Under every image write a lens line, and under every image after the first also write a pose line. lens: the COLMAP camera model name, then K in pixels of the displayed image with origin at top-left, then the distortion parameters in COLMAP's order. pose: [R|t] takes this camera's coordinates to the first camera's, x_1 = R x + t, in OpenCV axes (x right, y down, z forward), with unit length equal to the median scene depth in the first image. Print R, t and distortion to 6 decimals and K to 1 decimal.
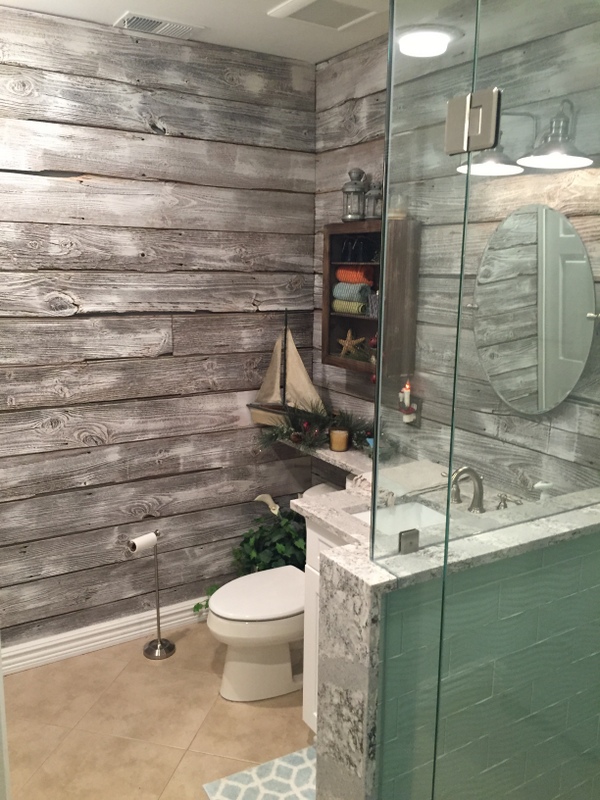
lens RADIAL K [[683.8, 0, 296.2], [0, 683.8, 403.4], [0, 0, 1]] dist [0.078804, -0.104815]
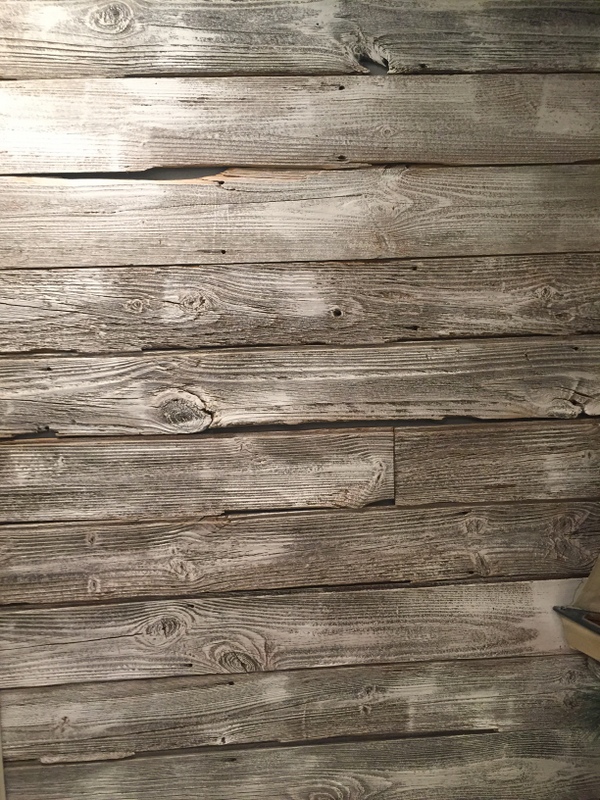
lens RADIAL K [[683.8, 0, 296.2], [0, 683.8, 403.4], [0, 0, 1]] dist [0.078804, -0.104815]
pose [[0.888903, 0.018543, -0.457719, -0.015050], [-0.047704, 0.997495, -0.052231, -0.120210], [0.455604, 0.068264, 0.887561, 0.536465]]
